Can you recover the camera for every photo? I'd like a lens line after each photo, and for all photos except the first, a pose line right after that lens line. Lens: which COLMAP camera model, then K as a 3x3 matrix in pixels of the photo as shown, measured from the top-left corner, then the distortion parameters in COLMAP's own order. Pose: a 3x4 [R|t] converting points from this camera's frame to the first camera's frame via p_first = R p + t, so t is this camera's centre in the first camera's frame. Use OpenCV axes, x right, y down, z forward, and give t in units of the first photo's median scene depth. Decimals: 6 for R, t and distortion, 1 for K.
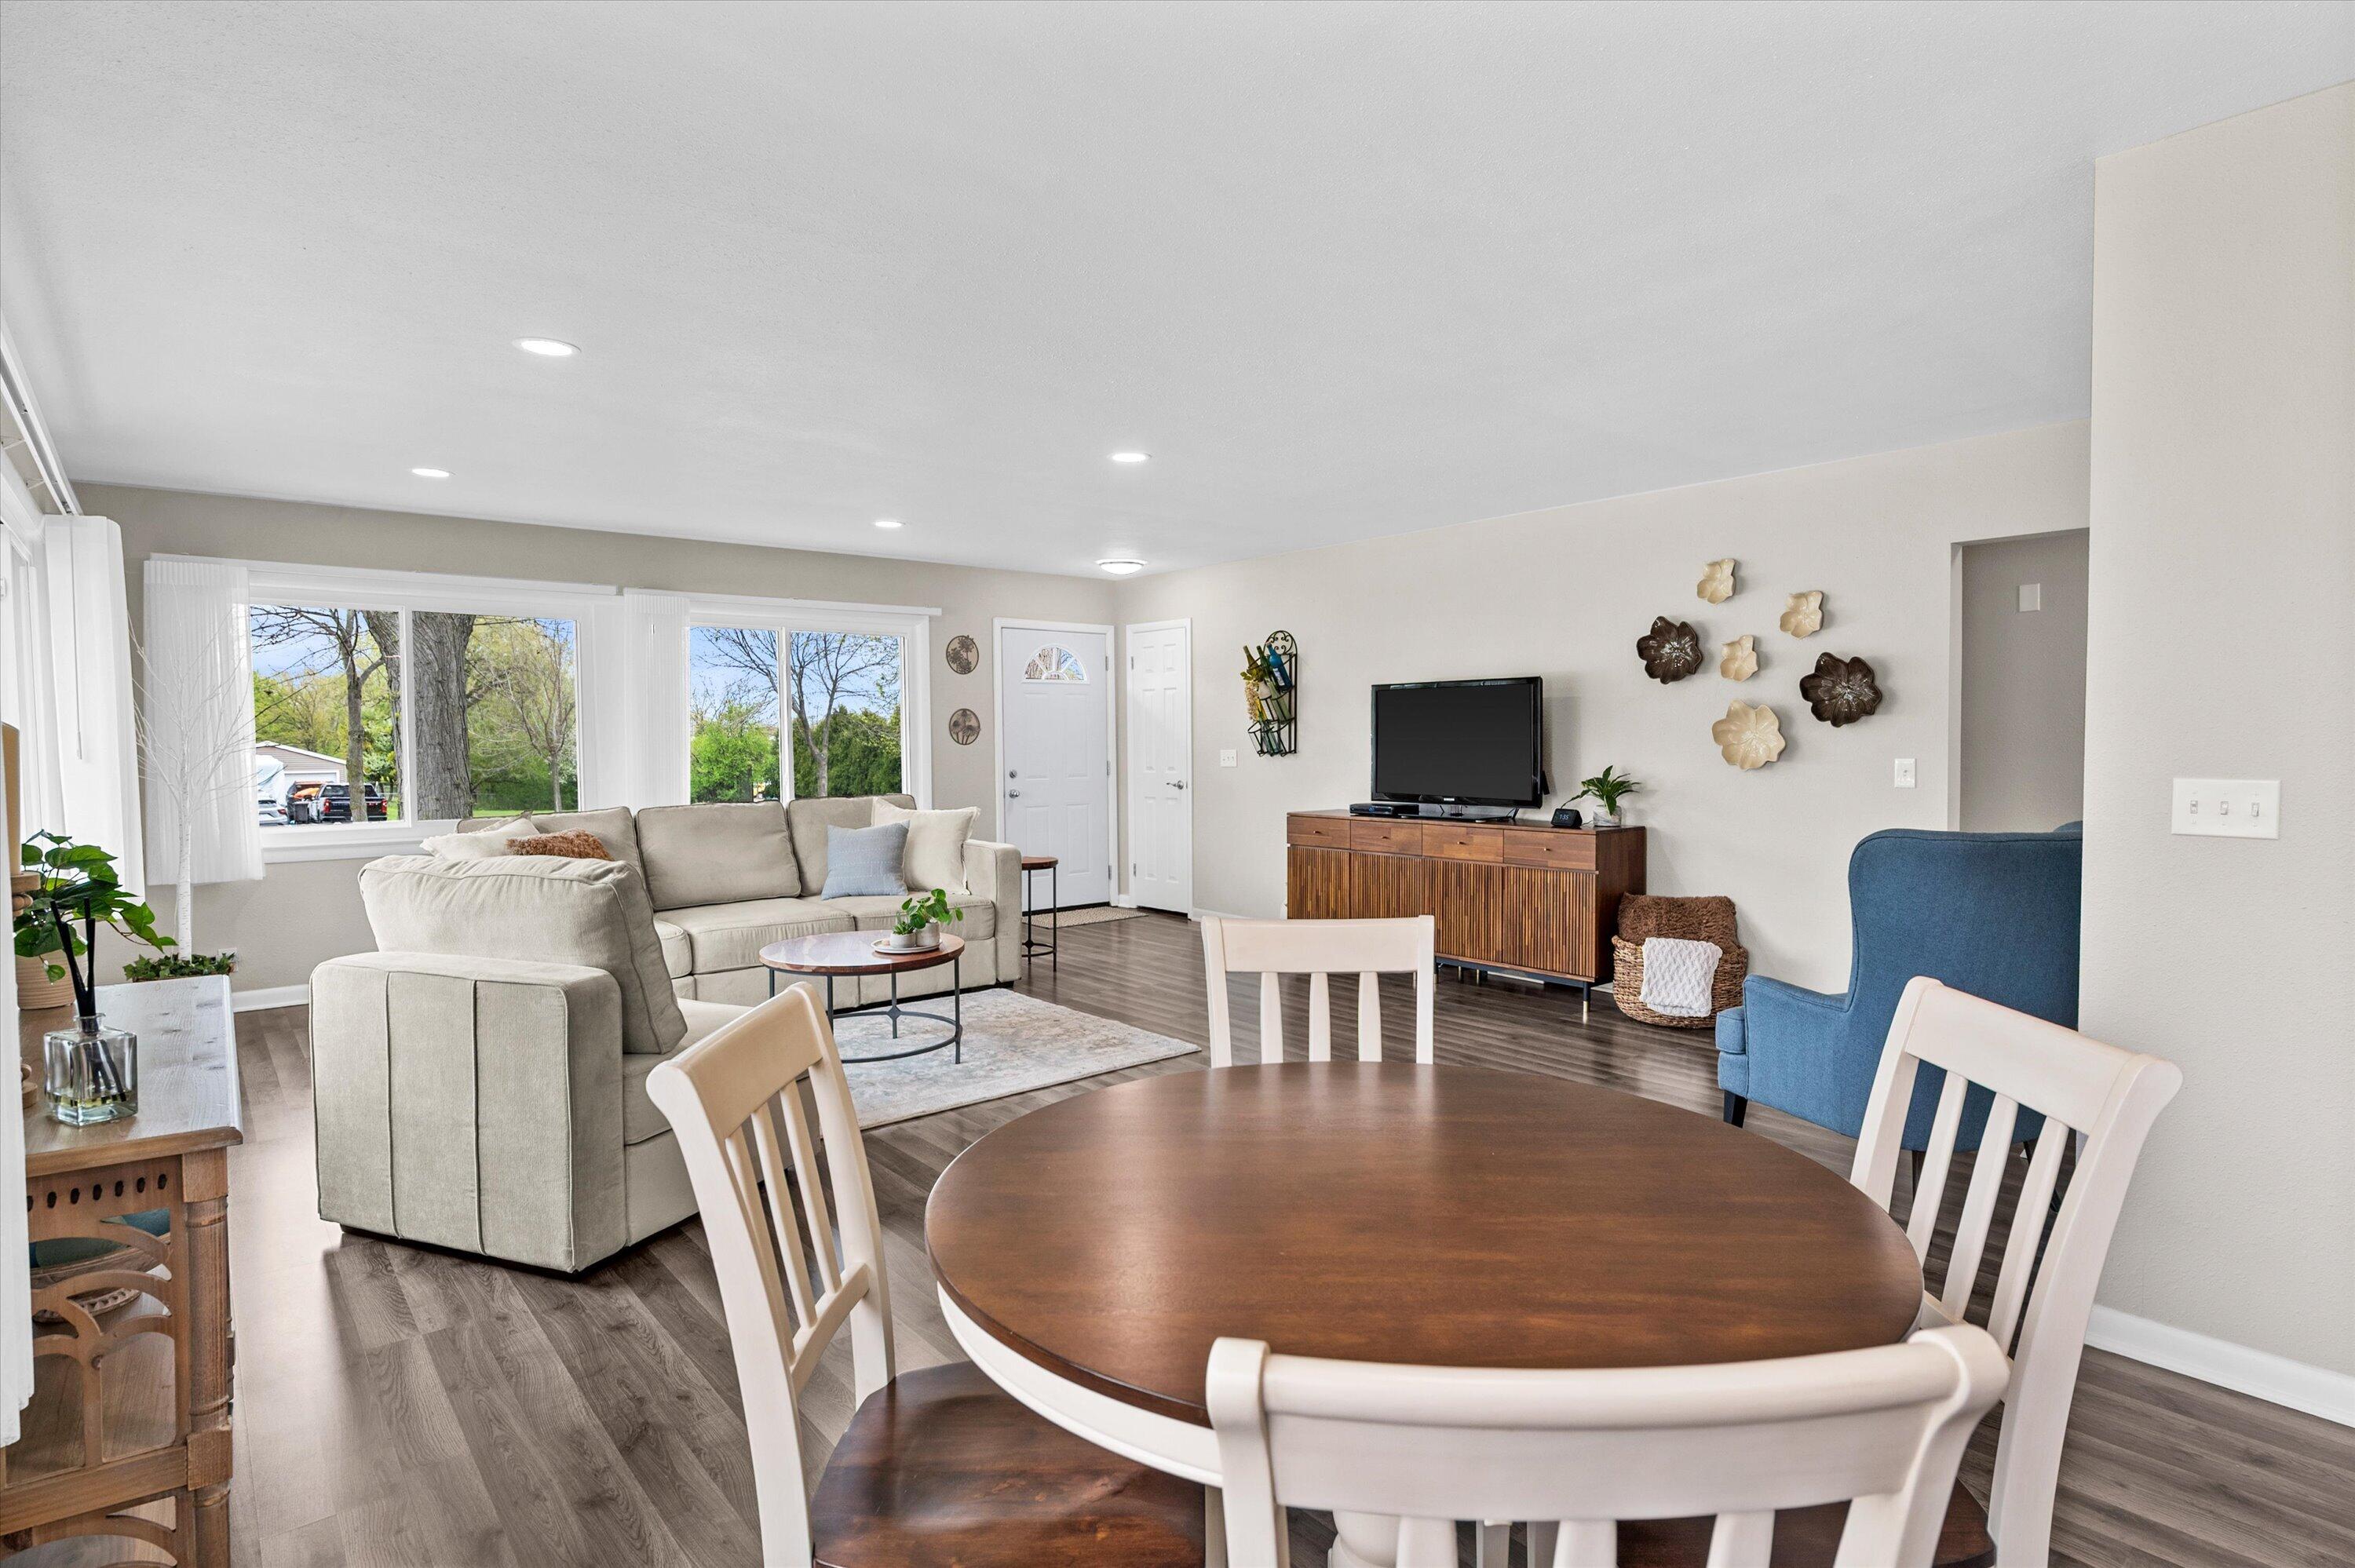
lens RADIAL K [[1203.3, 0, 1186.1], [0, 1203.3, 771.6], [0, 0, 1]] dist [-0.003221, -0.001317]
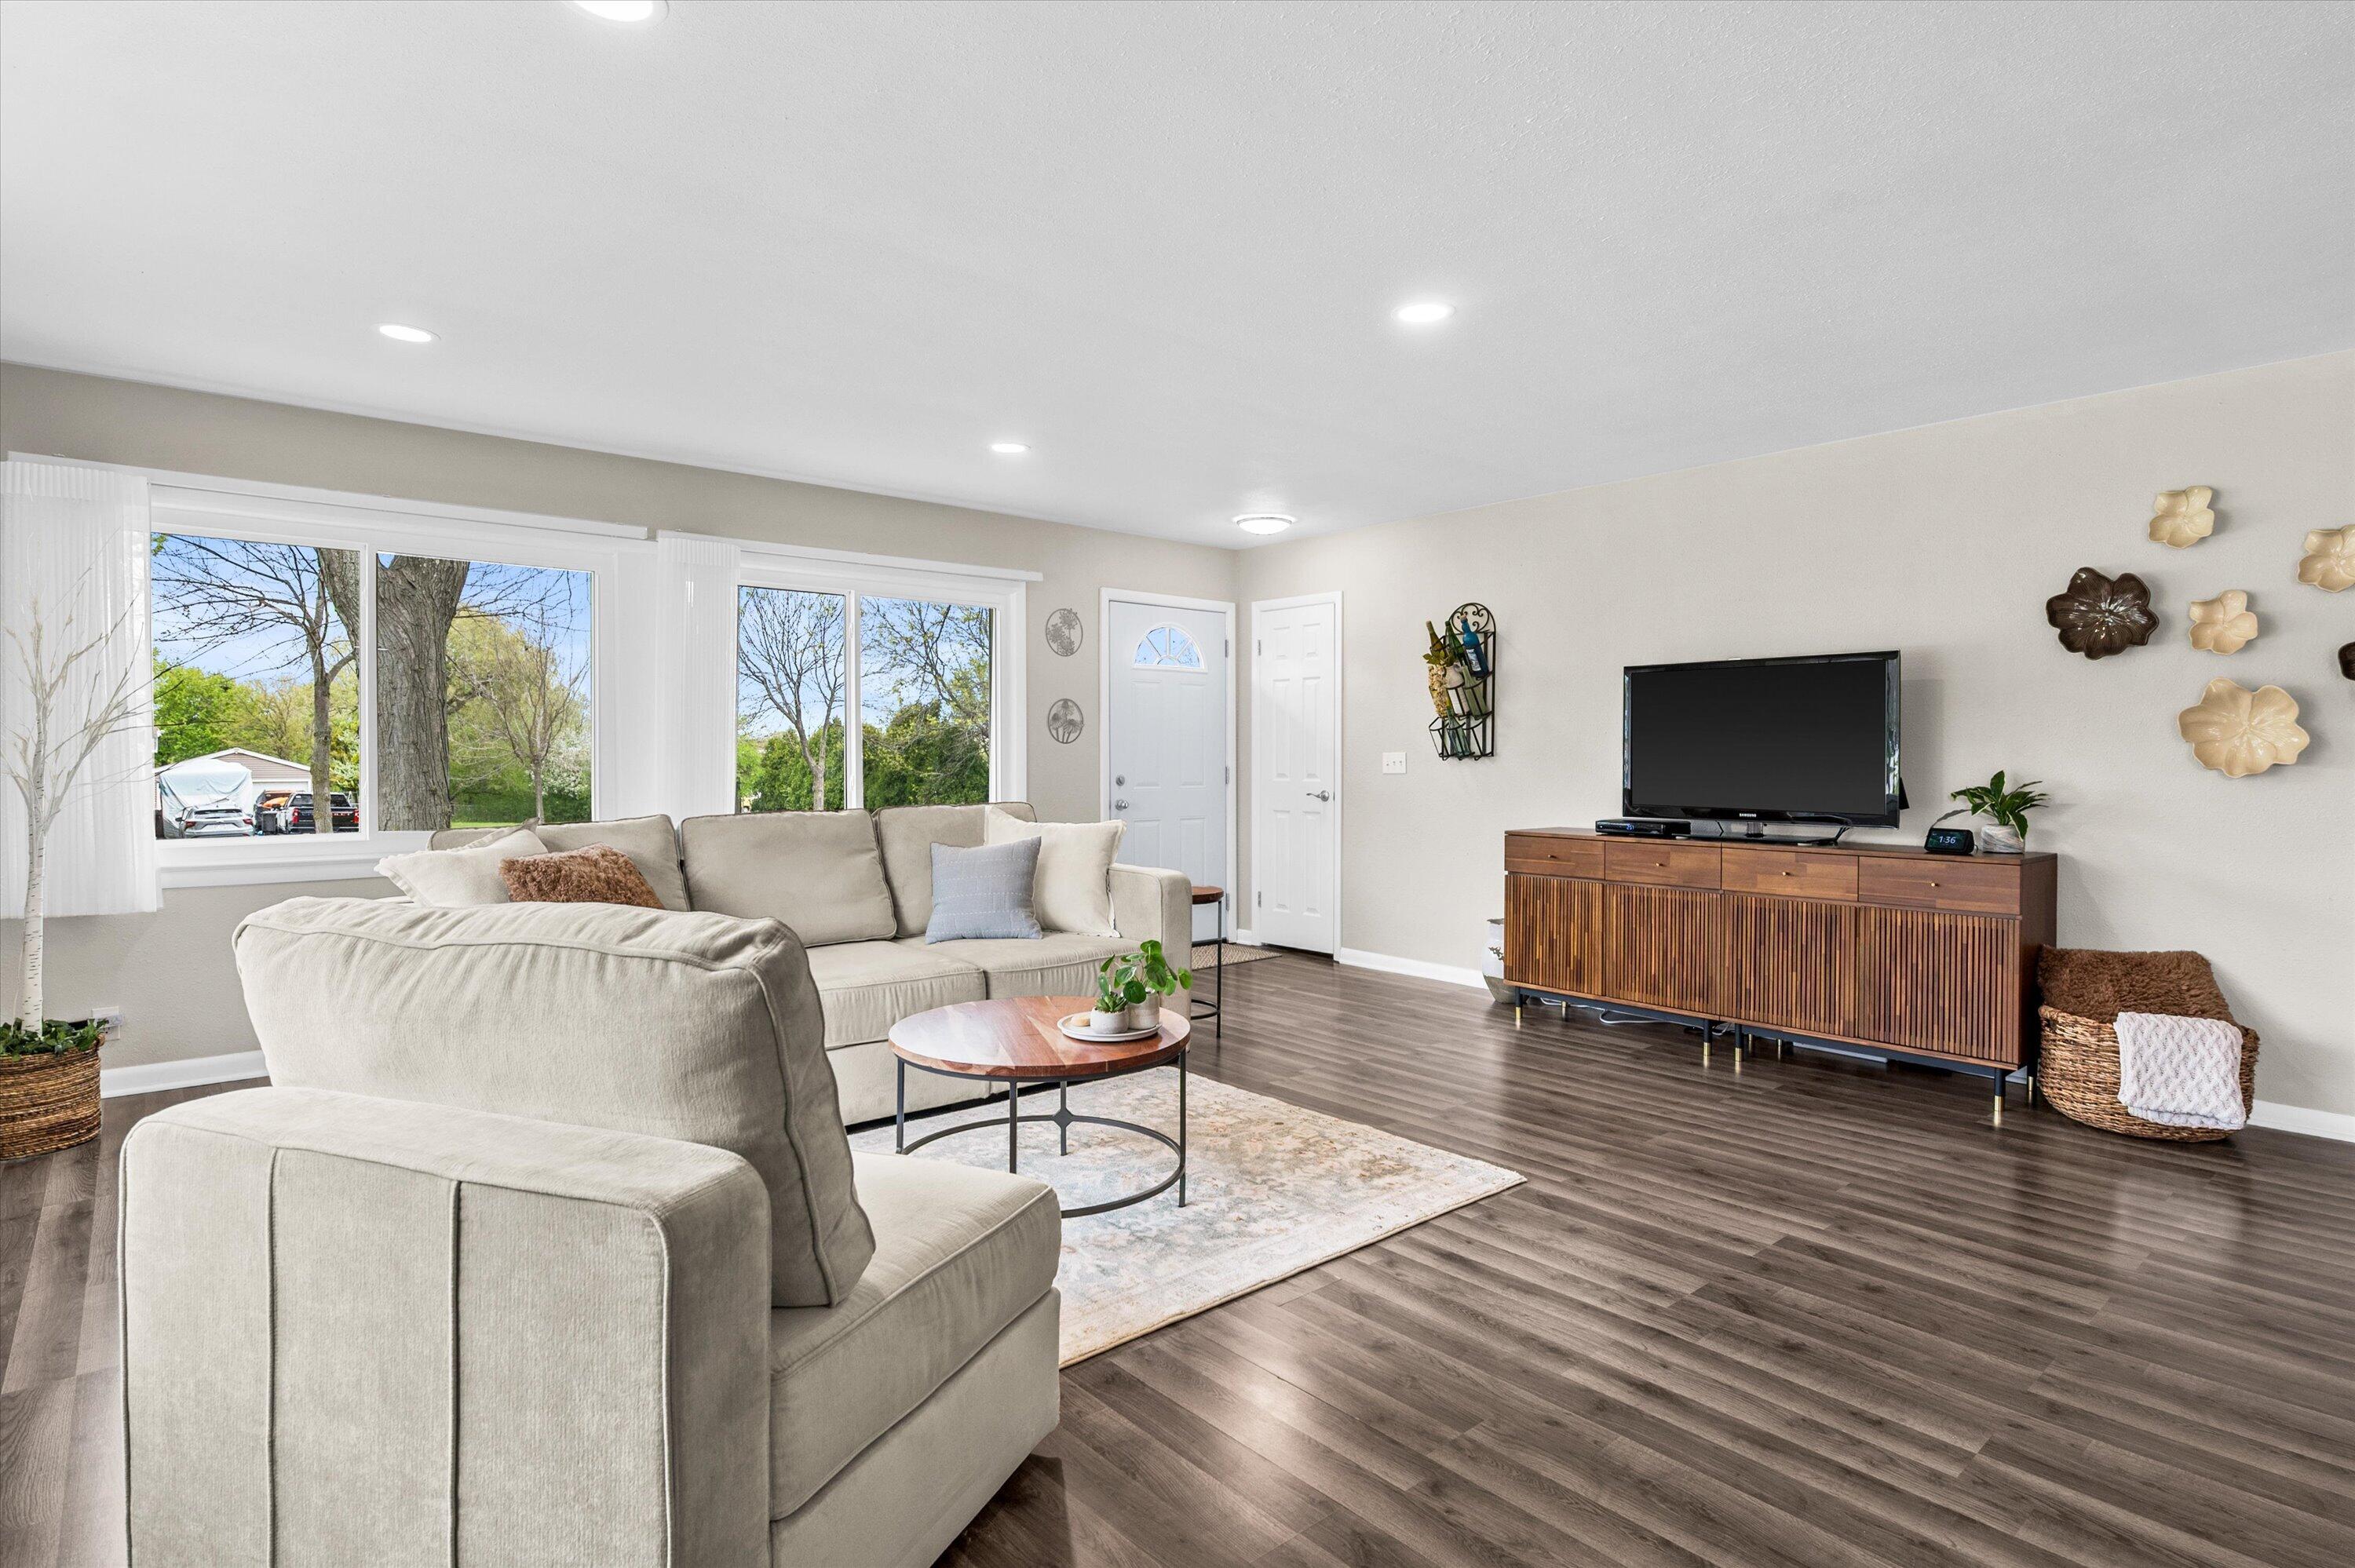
lens RADIAL K [[1203.3, 0, 1174.6], [0, 1203.3, 760.4], [0, 0, 1]] dist [-0.003221, -0.001317]
pose [[0.999940, 0.008738, 0.006644, -0.158265], [-0.008573, 0.999665, -0.024409, 0.010970], [-0.006855, 0.024351, 0.999680, 0.262893]]
